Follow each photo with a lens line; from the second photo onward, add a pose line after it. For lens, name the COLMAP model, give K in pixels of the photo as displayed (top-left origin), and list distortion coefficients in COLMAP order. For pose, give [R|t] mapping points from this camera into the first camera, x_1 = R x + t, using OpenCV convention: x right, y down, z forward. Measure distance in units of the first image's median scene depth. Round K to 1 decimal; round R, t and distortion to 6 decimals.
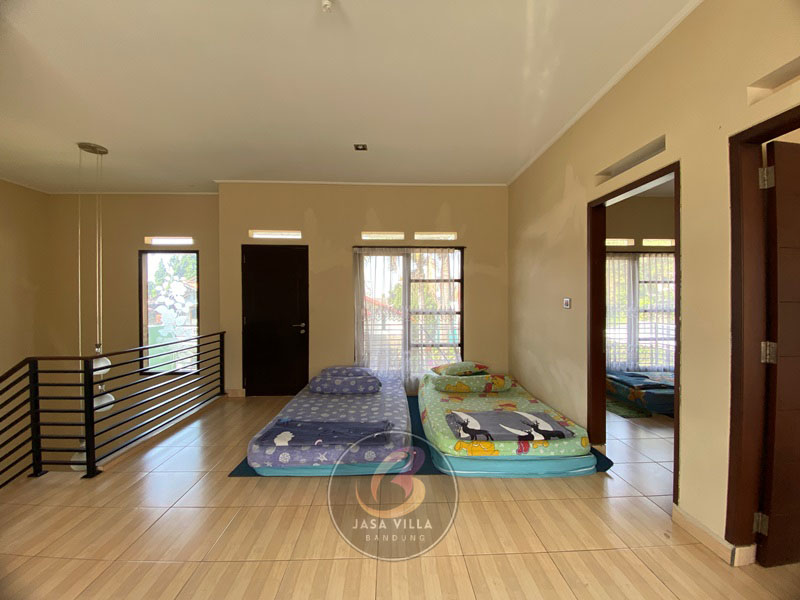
lens RADIAL K [[324.0, 0, 406.2], [0, 324.0, 301.0], [0, 0, 1]] dist [0.020563, -0.000123]
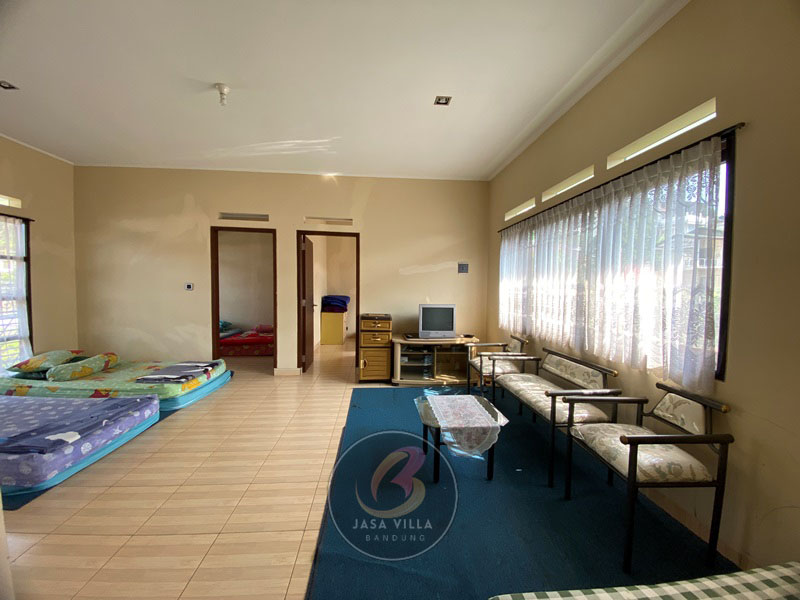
lens RADIAL K [[320.7, 0, 403.1], [0, 320.7, 302.3], [0, 0, 1]] dist [0.040000, -0.034434]
pose [[-0.055106, -0.044557, 0.997486, -1.188417], [-0.006033, 0.999000, 0.044291, 0.010377], [-0.998462, -0.003577, -0.055319, 0.122138]]
